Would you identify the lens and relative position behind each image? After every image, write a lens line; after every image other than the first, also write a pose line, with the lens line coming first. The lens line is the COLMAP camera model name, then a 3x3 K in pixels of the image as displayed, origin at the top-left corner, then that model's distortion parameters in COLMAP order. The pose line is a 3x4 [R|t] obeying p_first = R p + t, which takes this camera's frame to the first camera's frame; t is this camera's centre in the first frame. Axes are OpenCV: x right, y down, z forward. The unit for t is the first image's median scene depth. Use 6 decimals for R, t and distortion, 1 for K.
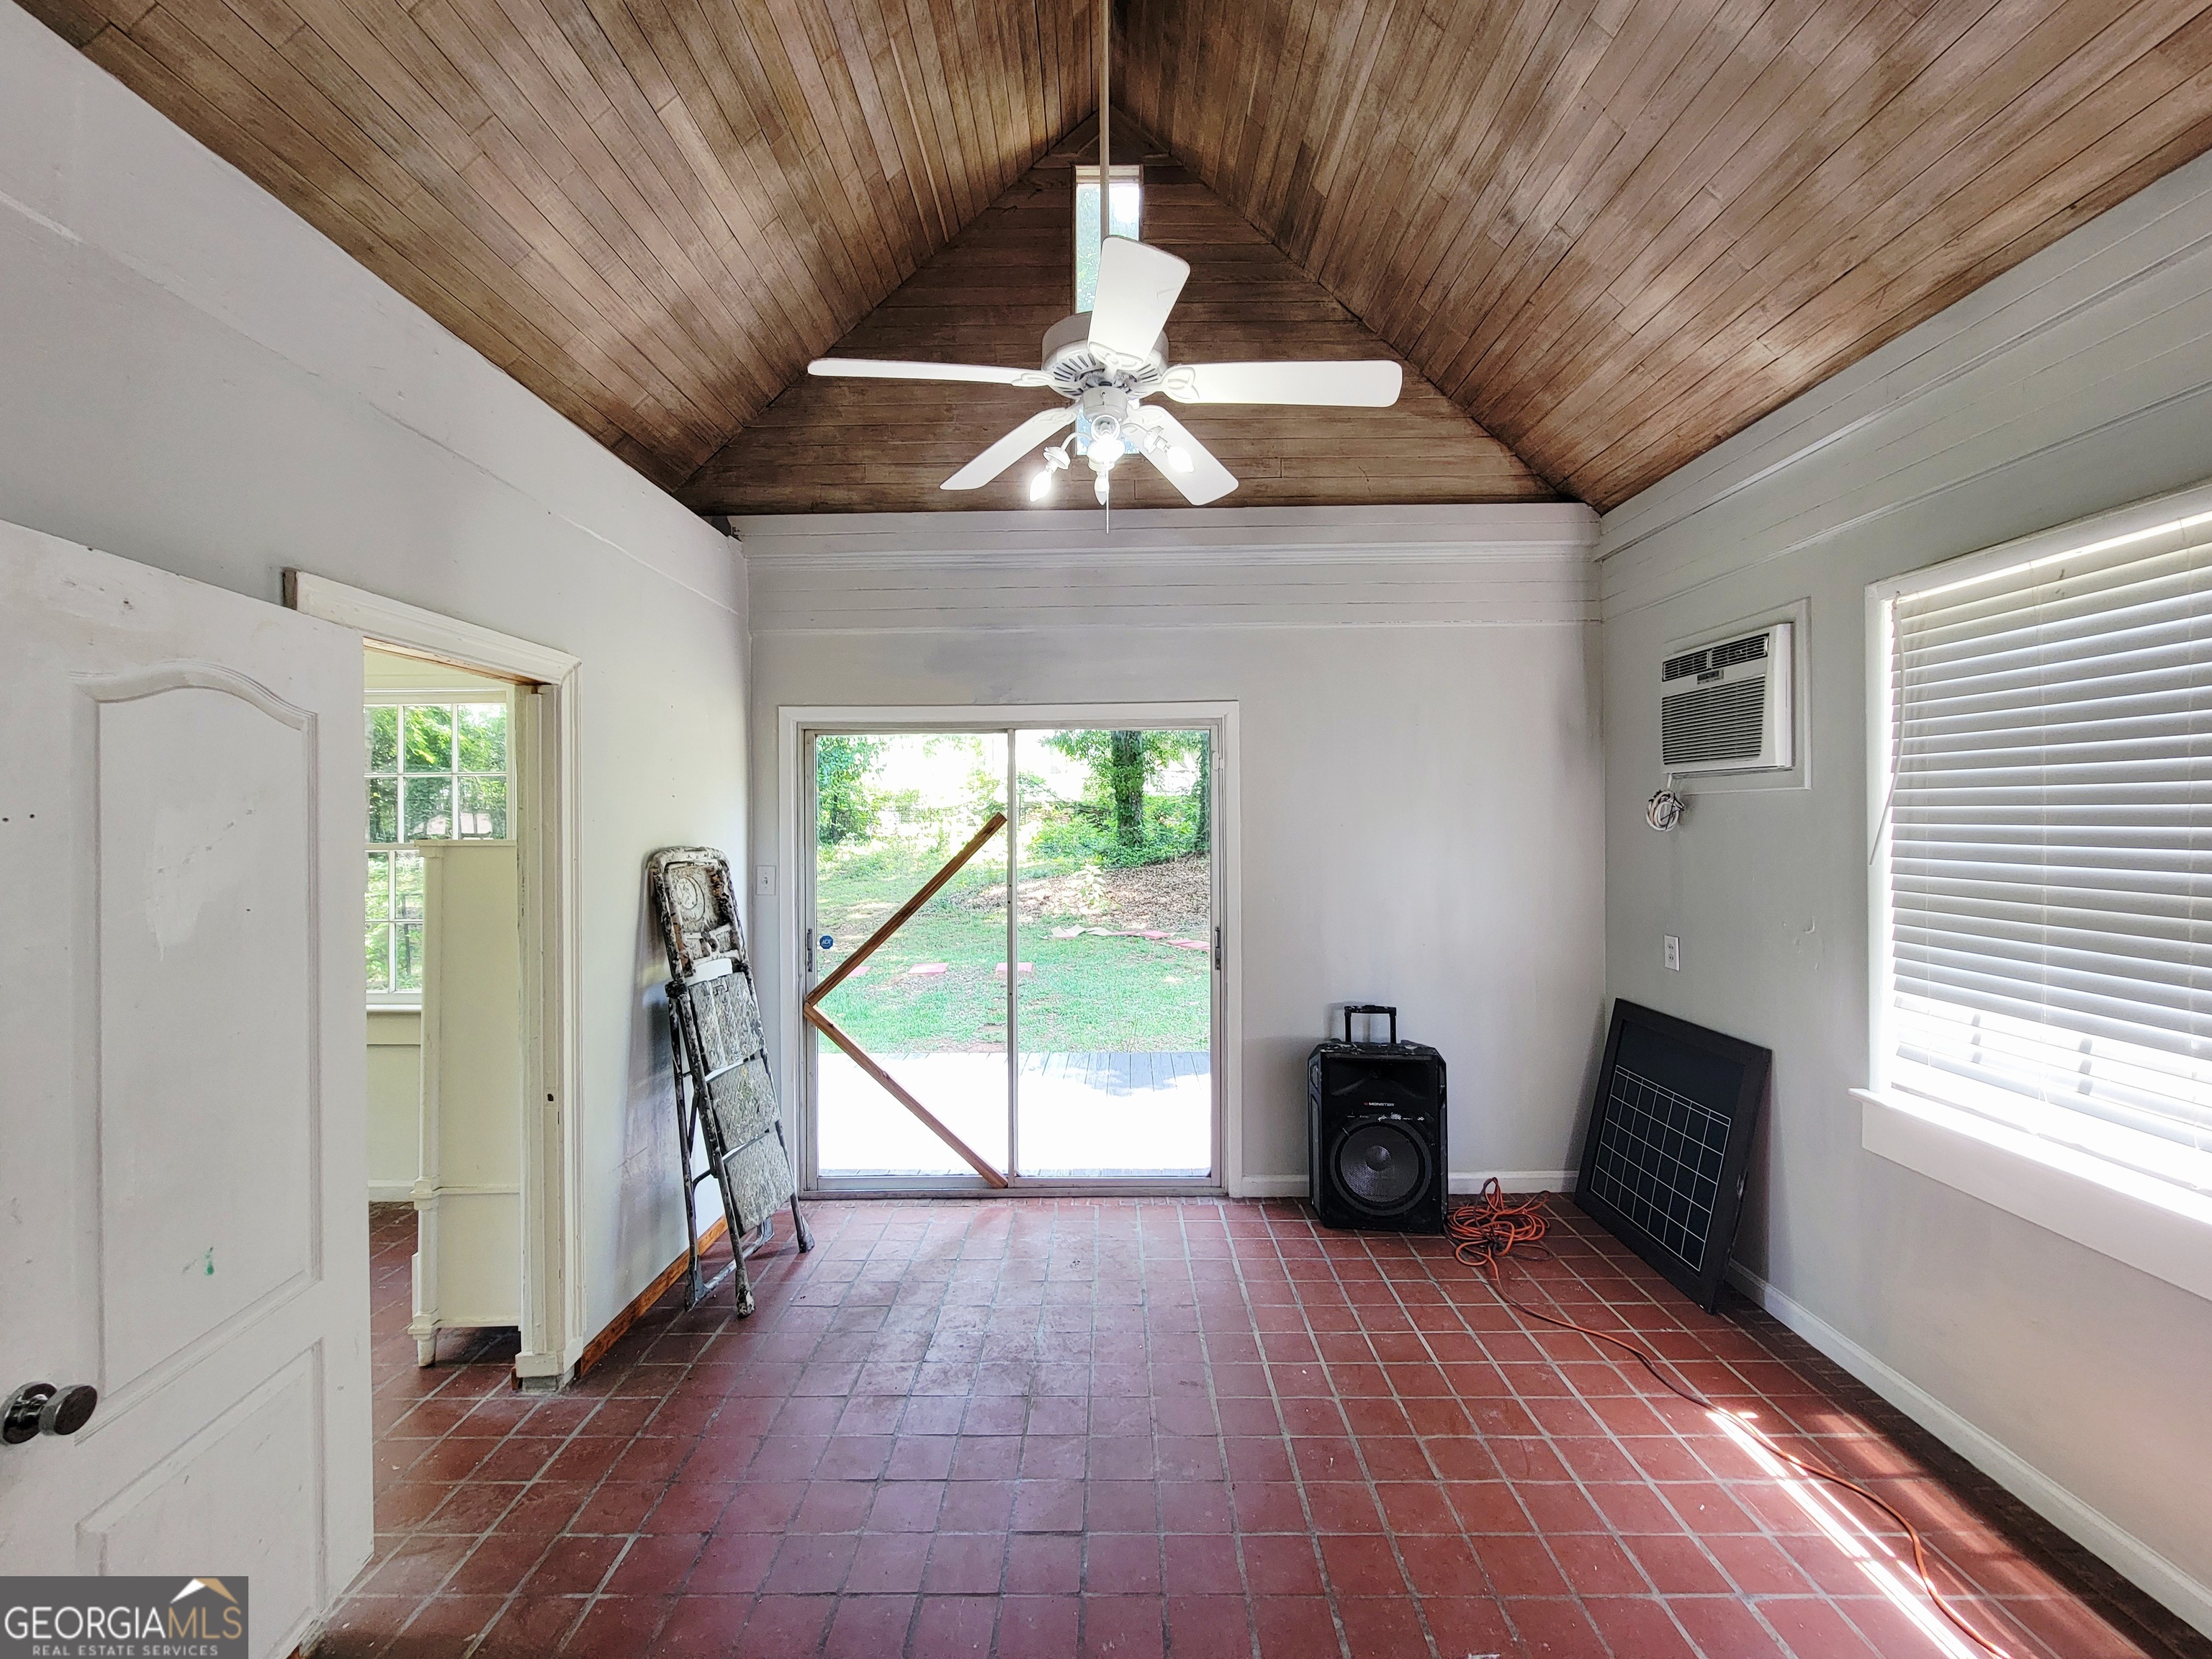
lens RADIAL K [[899.7, 0, 1119.3], [0, 899.7, 827.2], [0, 0, 1]] dist [-0.005560, 0.002148]
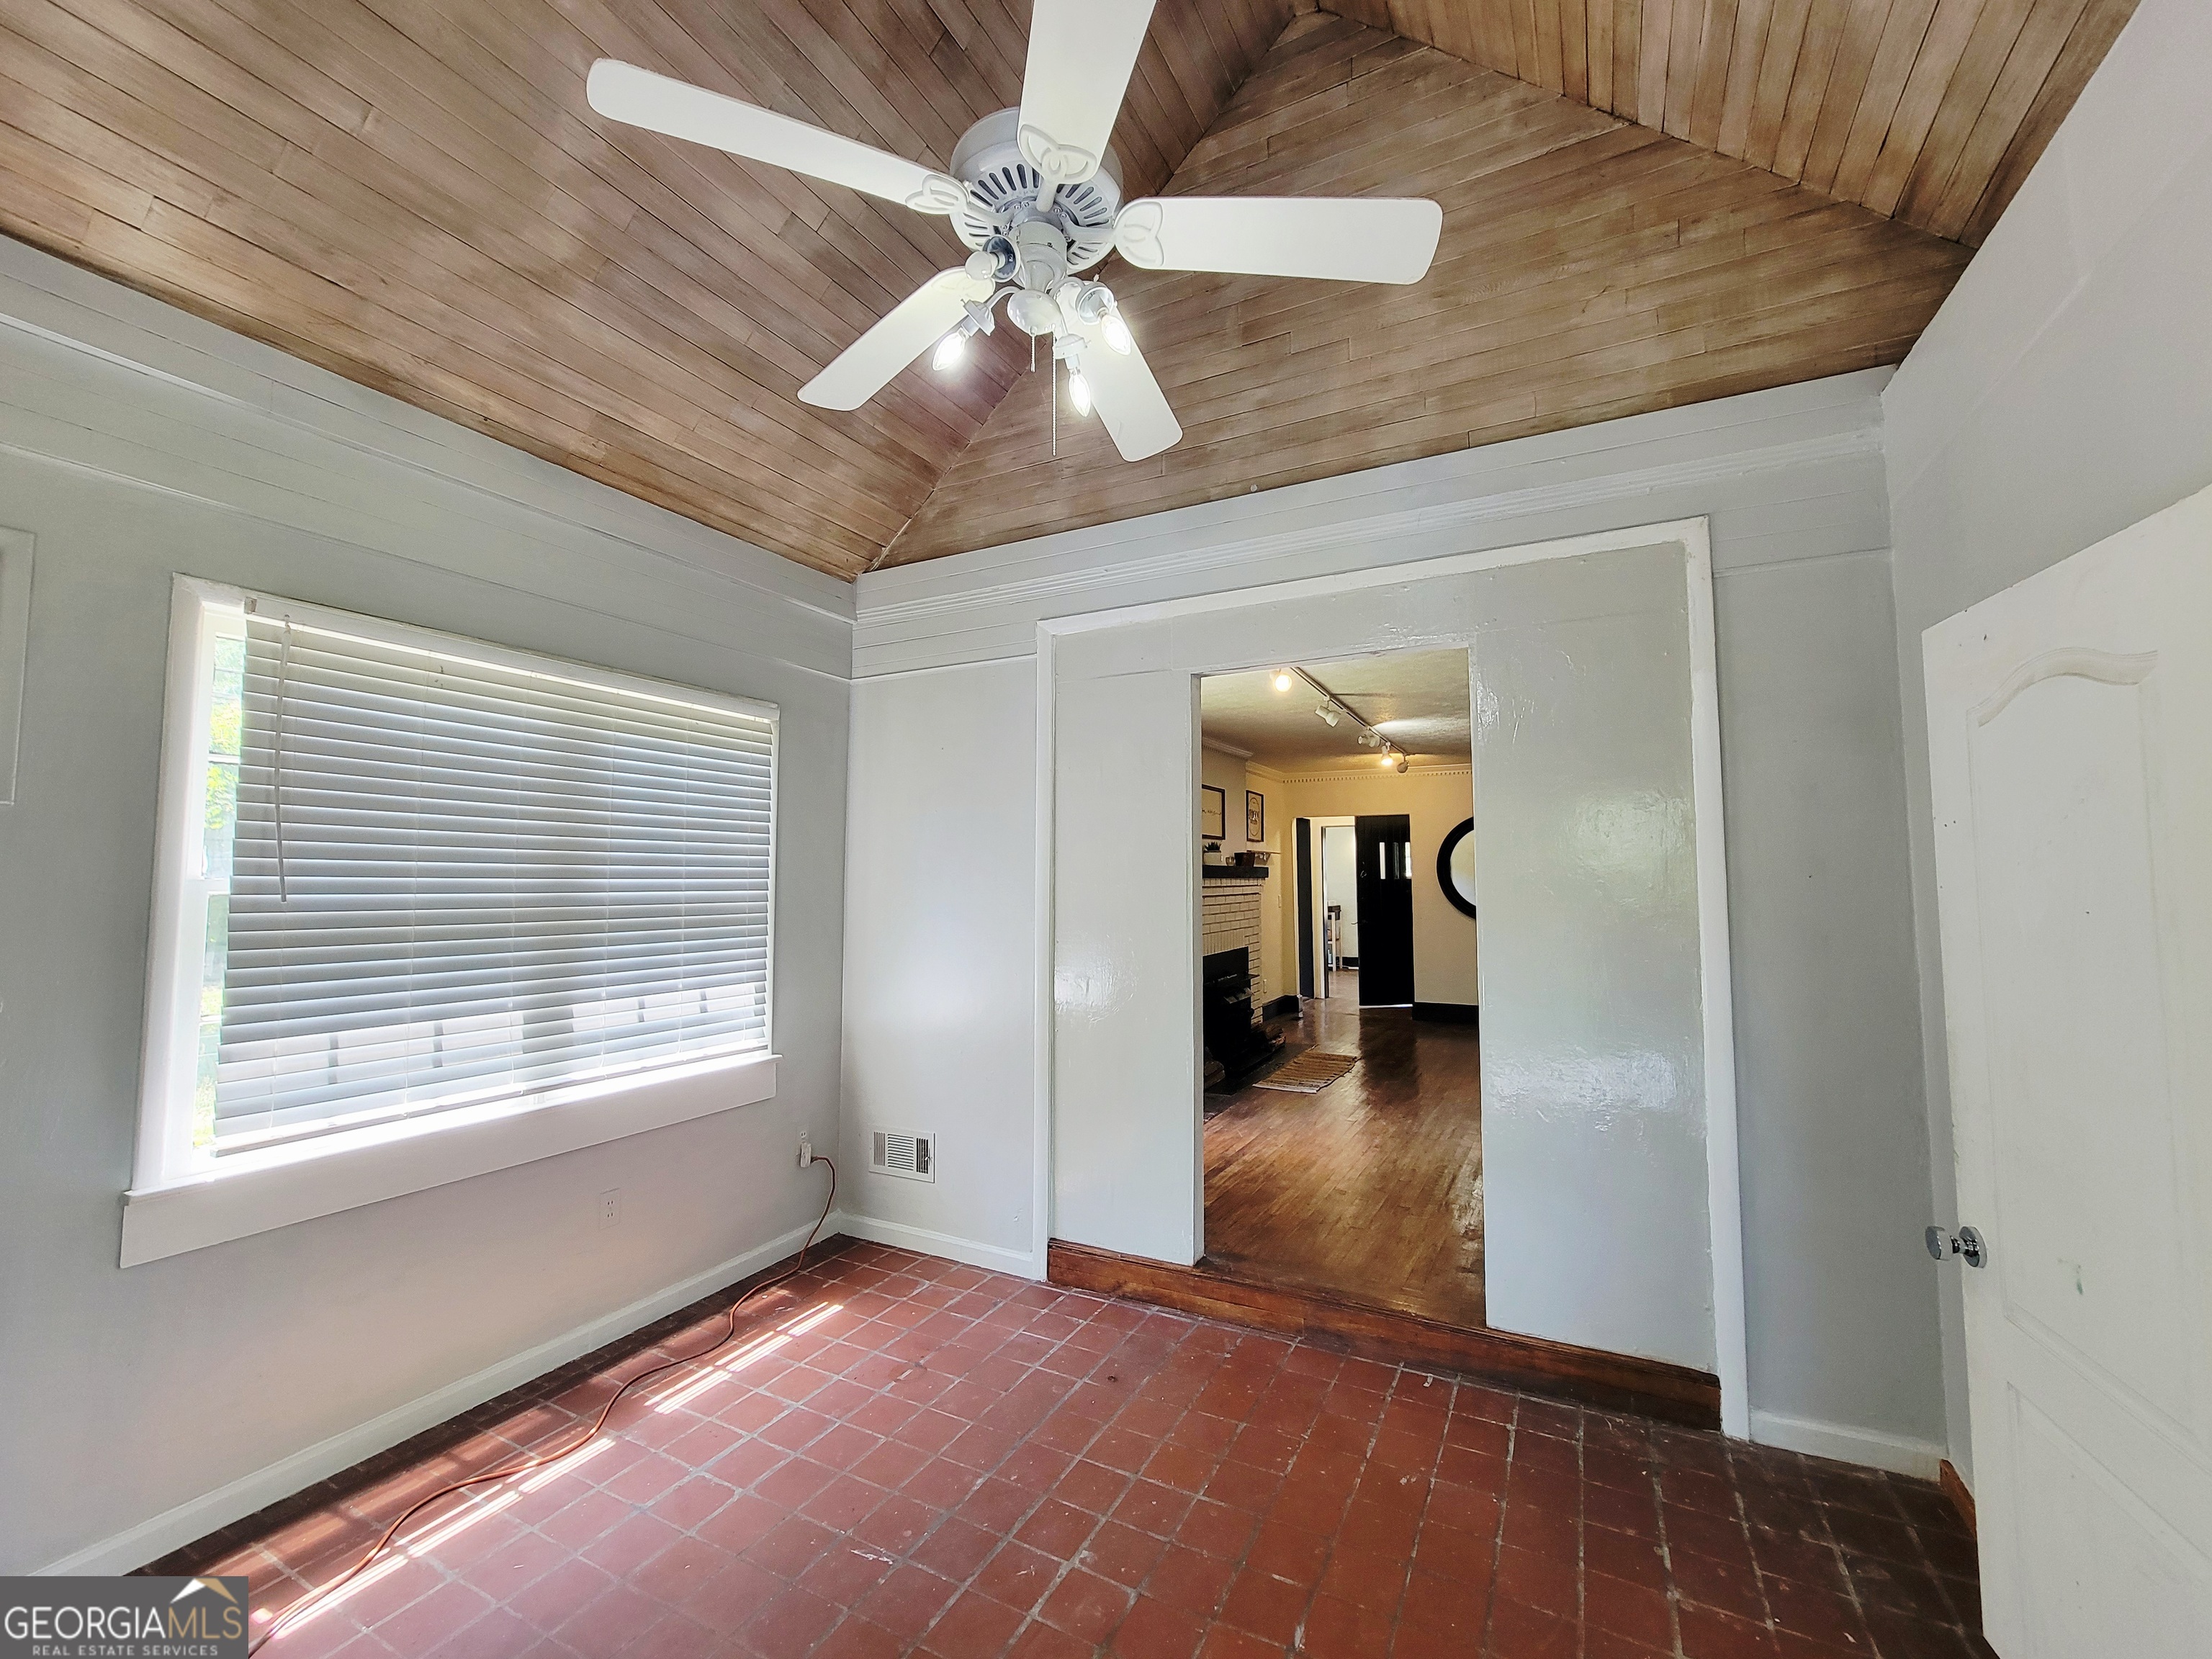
lens RADIAL K [[899.7, 0, 1118.1], [0, 899.7, 823.9], [0, 0, 1]] dist [-0.005560, 0.002148]
pose [[-0.883288, 0.041868, 0.466957, -0.370801], [0.012817, 0.997789, -0.065218, 0.035776], [-0.468655, -0.051622, -0.881872, 1.482201]]
